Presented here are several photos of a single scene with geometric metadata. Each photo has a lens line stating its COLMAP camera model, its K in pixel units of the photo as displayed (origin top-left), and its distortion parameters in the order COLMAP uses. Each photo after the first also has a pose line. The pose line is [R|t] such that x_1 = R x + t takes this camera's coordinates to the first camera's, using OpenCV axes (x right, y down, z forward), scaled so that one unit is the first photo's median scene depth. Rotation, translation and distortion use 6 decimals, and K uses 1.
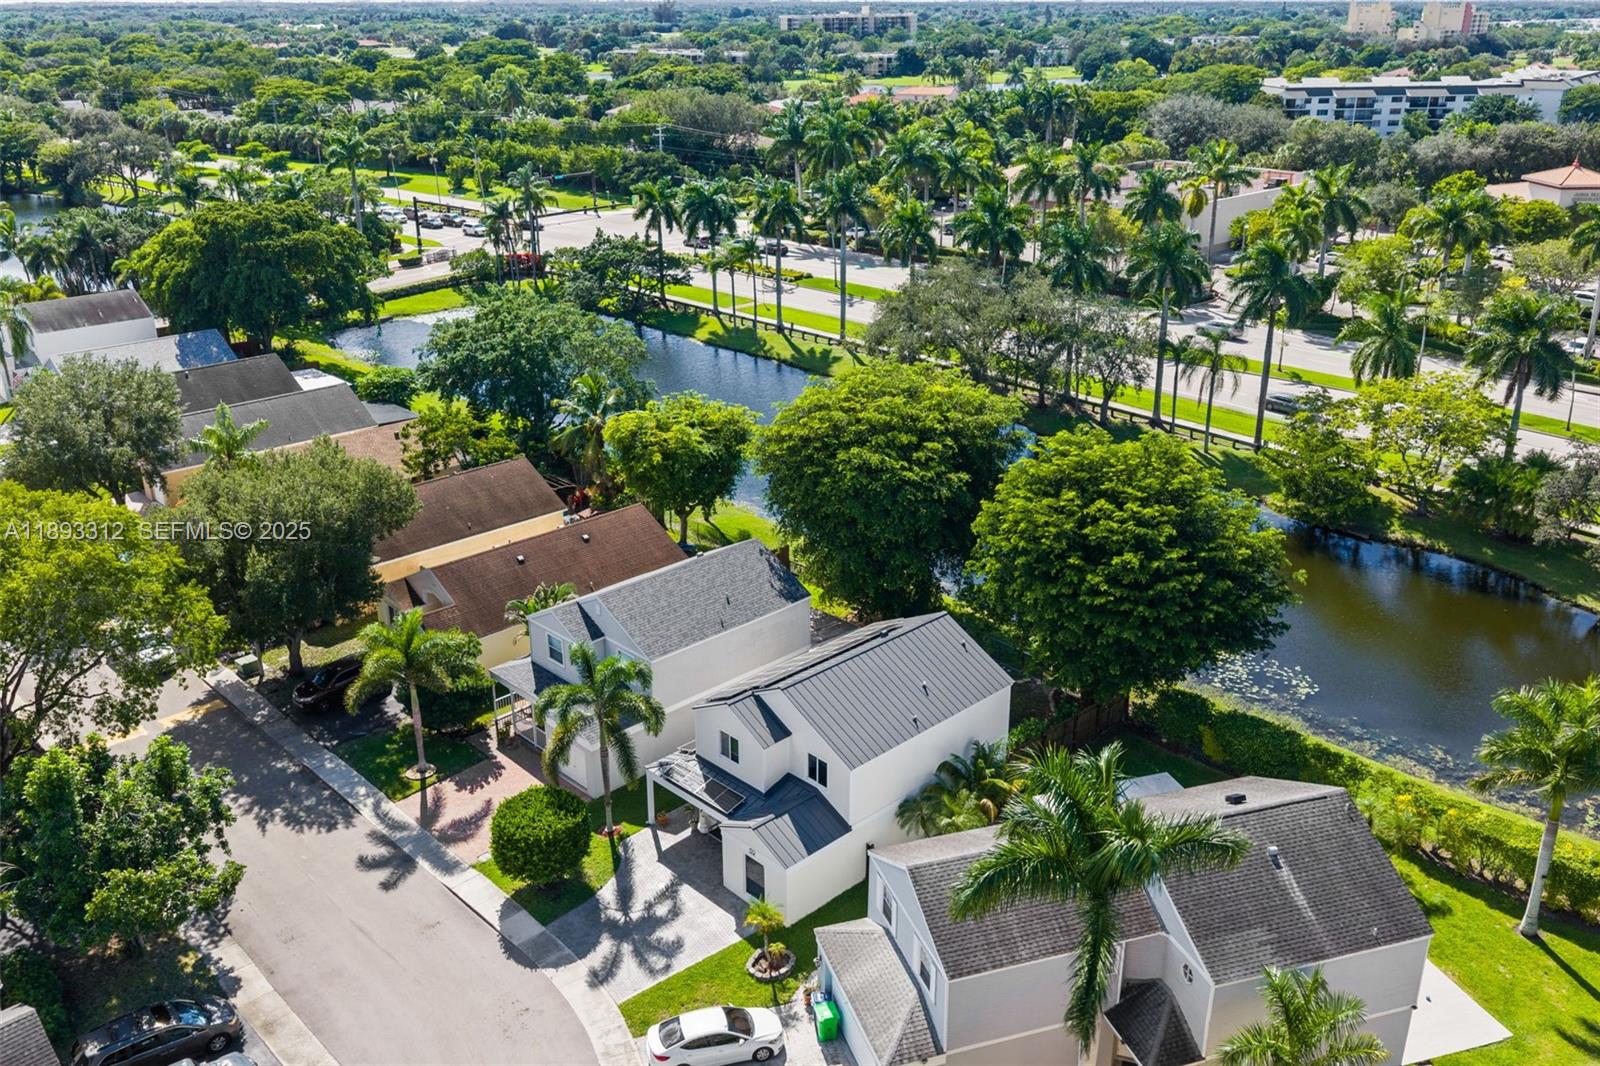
lens RADIAL K [[1302.9, 0, 800.0], [0, 1302.9, 533.0], [0, 0, 1]] dist [-0.010291, -0.002426]
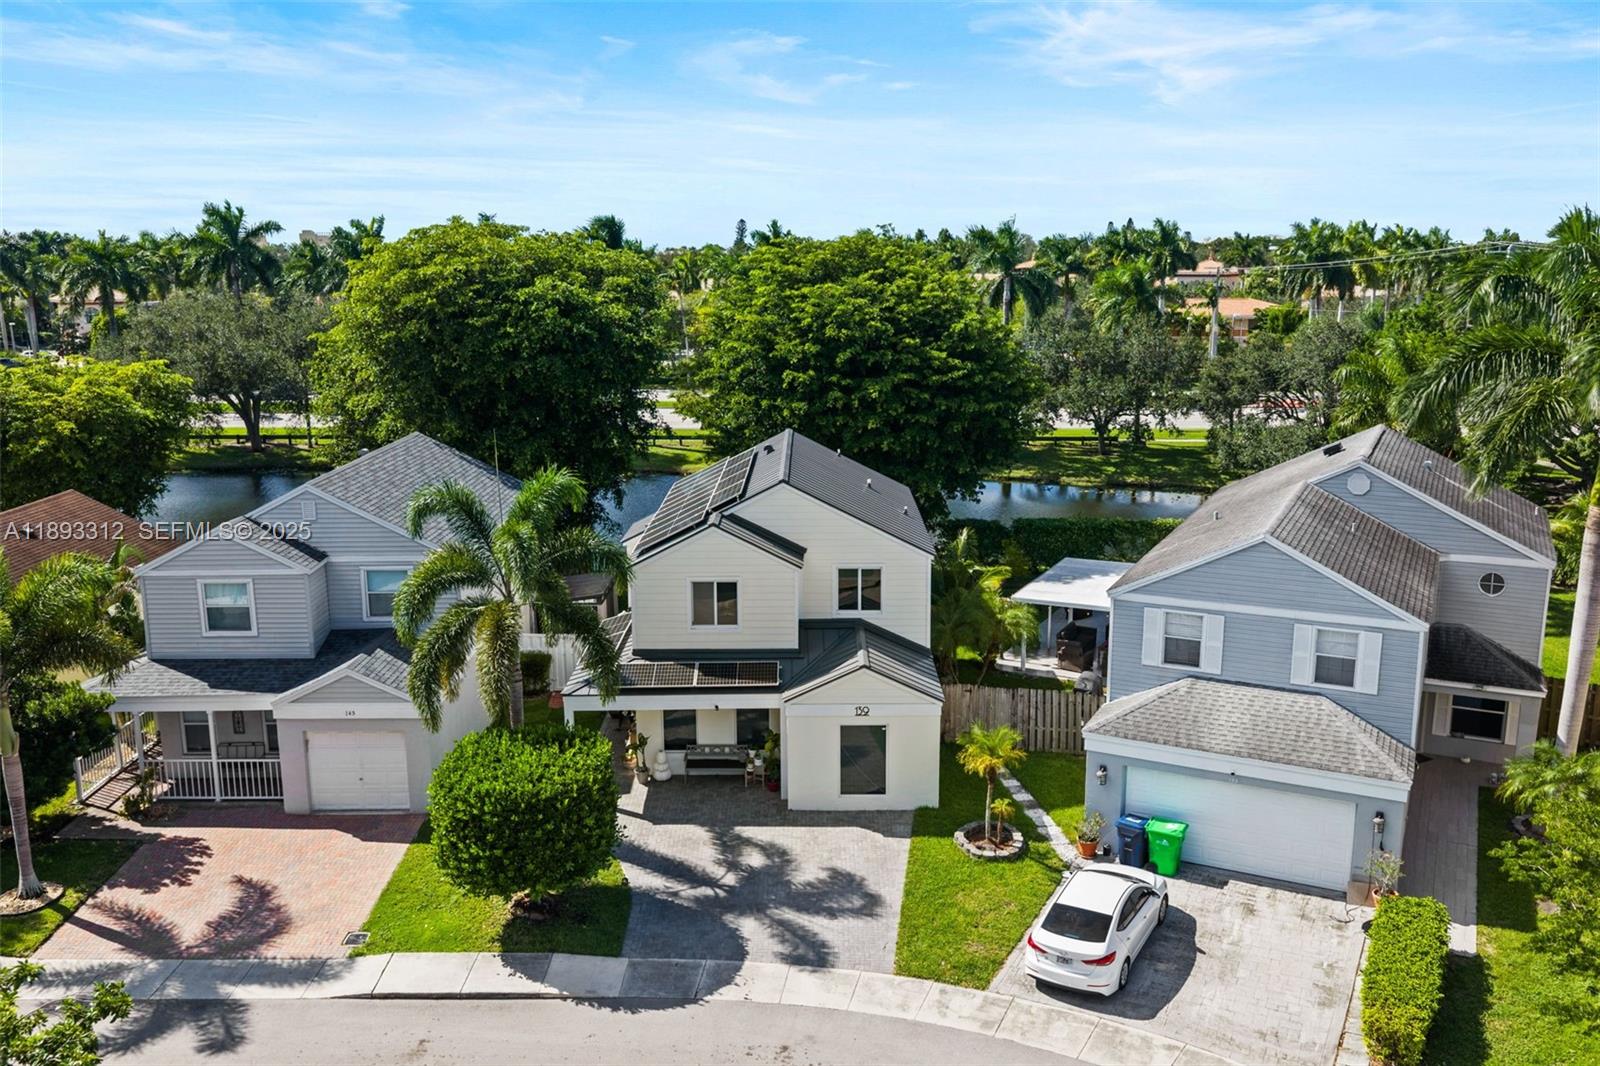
lens RADIAL K [[1302.9, 0, 800.0], [0, 1302.9, 533.0], [0, 0, 1]] dist [-0.010291, -0.002426]
pose [[0.706411, -0.153280, 0.691006, -0.466073], [0.263789, 0.962950, -0.056066, 0.181986], [-0.656810, 0.221885, 0.720672, 0.518404]]
